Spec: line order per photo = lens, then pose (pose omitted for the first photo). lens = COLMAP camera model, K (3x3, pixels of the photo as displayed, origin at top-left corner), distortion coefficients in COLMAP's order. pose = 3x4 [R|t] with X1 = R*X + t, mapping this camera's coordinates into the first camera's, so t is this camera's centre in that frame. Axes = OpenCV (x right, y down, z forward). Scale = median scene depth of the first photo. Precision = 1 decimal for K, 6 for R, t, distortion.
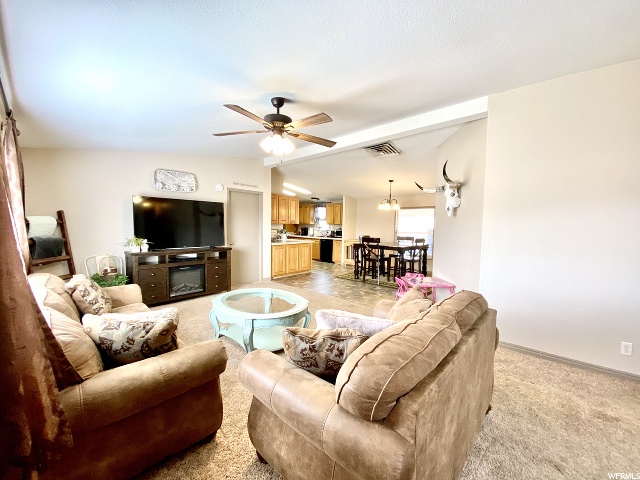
lens RADIAL K [[259.4, 0, 320.0], [0, 259.4, 240.0], [0, 0, 1]] dist [-0.000342, -0.000090]
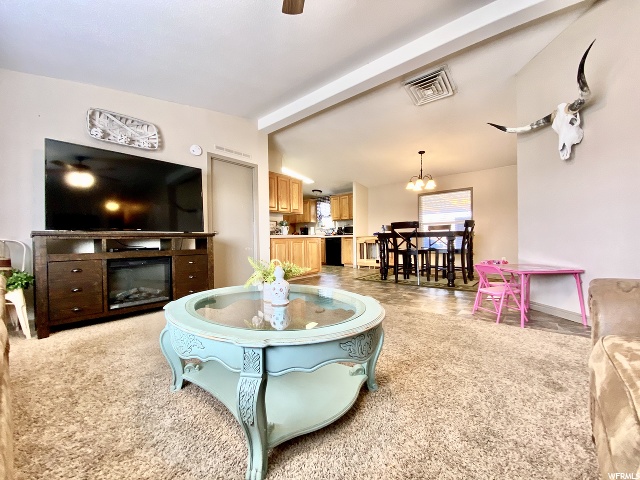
lens RADIAL K [[261.4, 0, 320.0], [0, 261.4, 240.0], [0, 0, 1]] dist [-0.010994, -0.000152]
pose [[0.998704, -0.031011, 0.040352, -0.074568], [0.033164, 0.998000, -0.053811, 0.070407], [-0.038603, 0.055080, 0.997735, 0.245934]]
